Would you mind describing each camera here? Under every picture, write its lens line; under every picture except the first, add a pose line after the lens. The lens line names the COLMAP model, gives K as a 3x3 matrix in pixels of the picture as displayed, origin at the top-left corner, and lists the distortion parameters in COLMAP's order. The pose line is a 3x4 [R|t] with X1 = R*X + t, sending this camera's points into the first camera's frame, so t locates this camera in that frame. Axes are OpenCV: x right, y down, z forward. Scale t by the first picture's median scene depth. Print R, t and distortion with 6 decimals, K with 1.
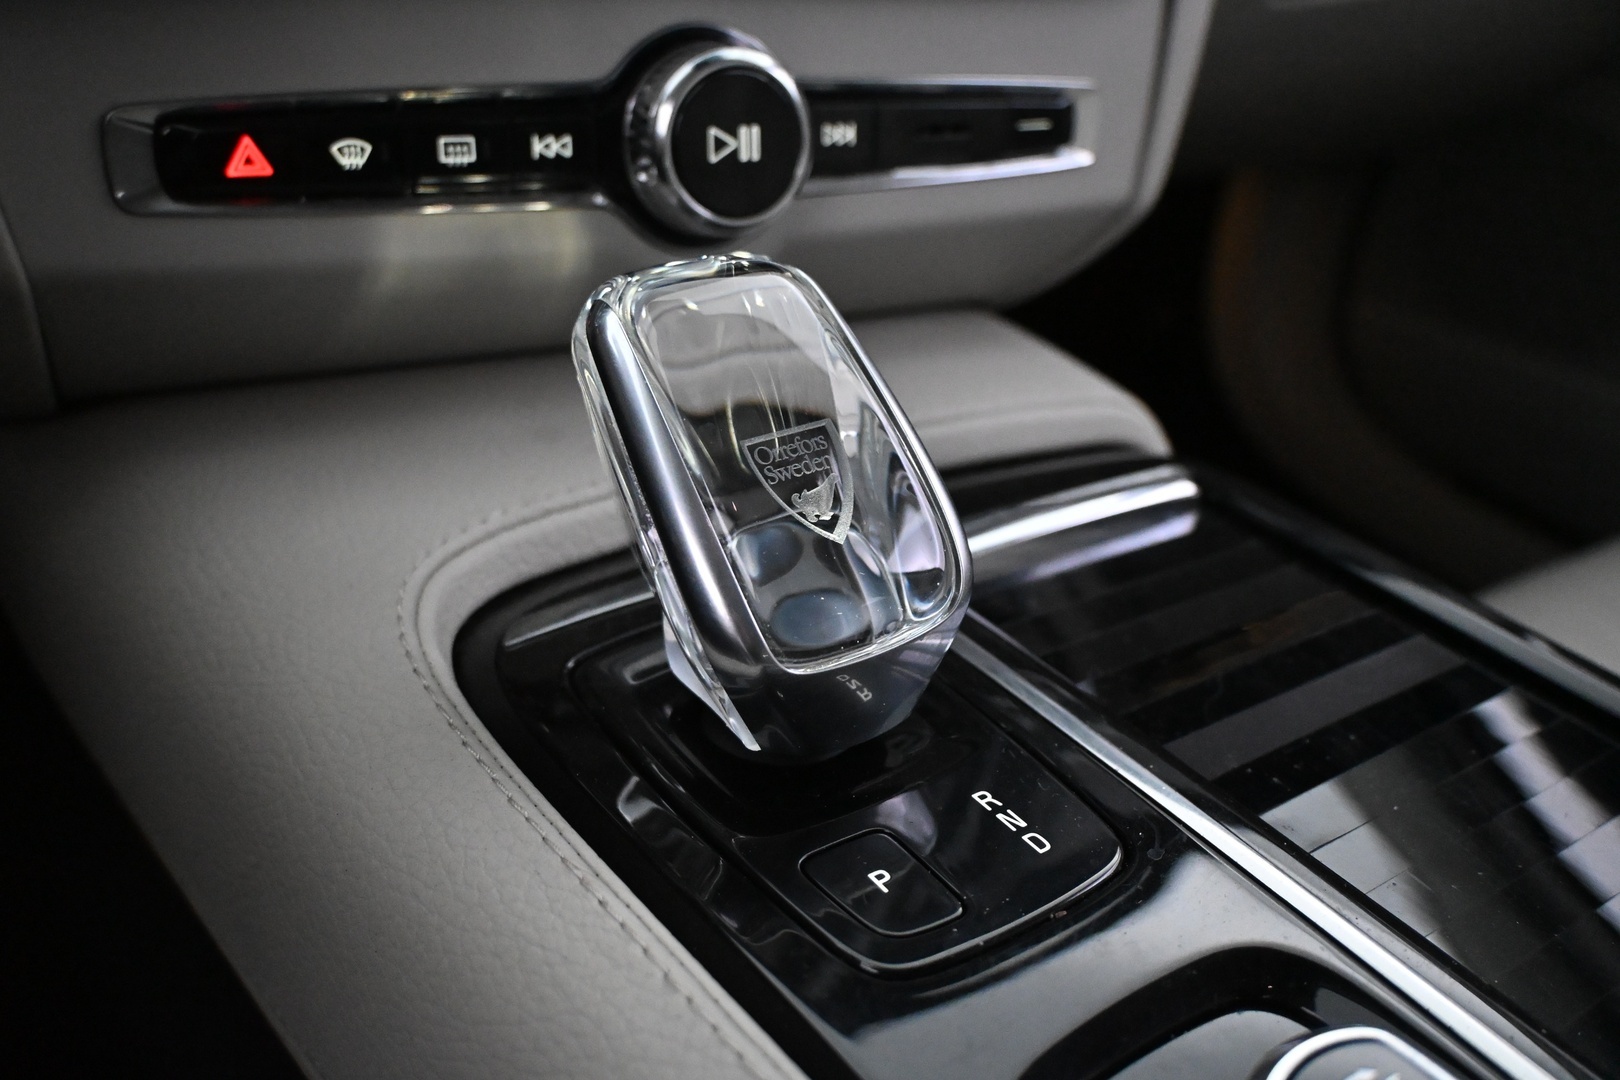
lens RADIAL K [[1483.5, 0, 810.0], [0, 1483.5, 540.0], [0, 0, 1]] dist [0.017606, 0.001598]
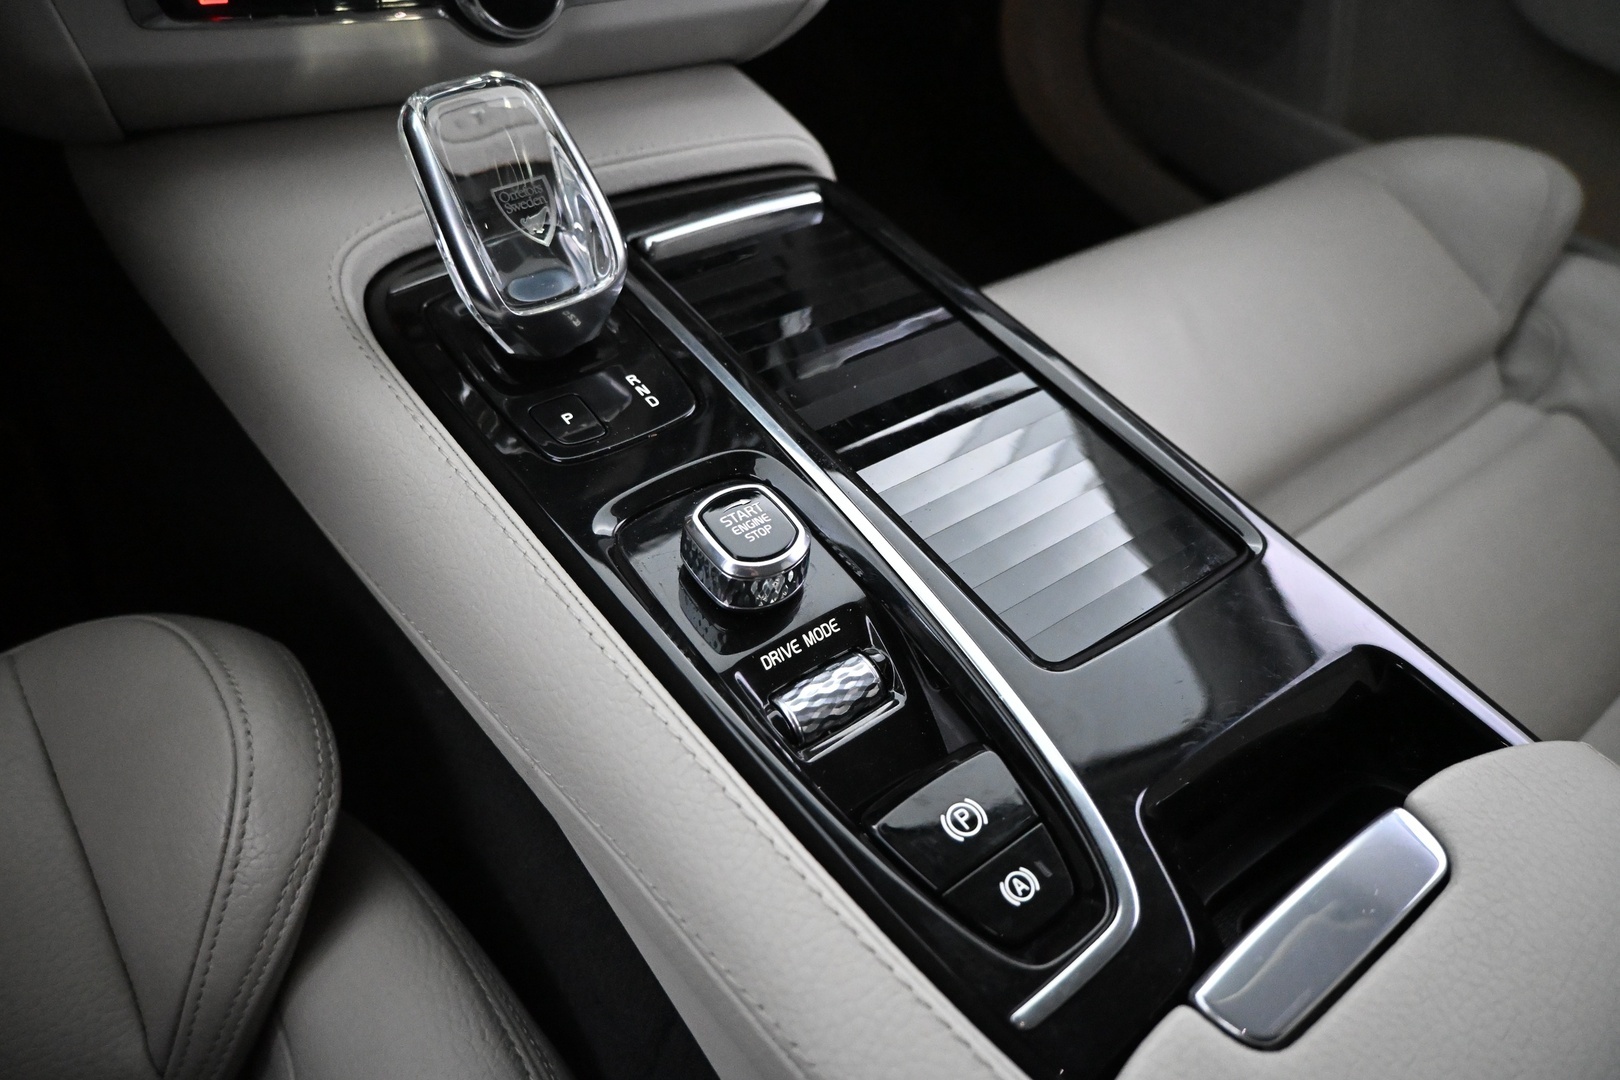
lens RADIAL K [[1071.5, 0, 813.8], [0, 1071.5, 525.1], [0, 0, 1]] dist [-0.008525, -0.003328]
pose [[0.998242, 0.004411, 0.059110, 0.275826], [-0.022310, 0.951855, 0.305737, -0.082516], [-0.054916, -0.306518, 0.950279, -0.429484]]
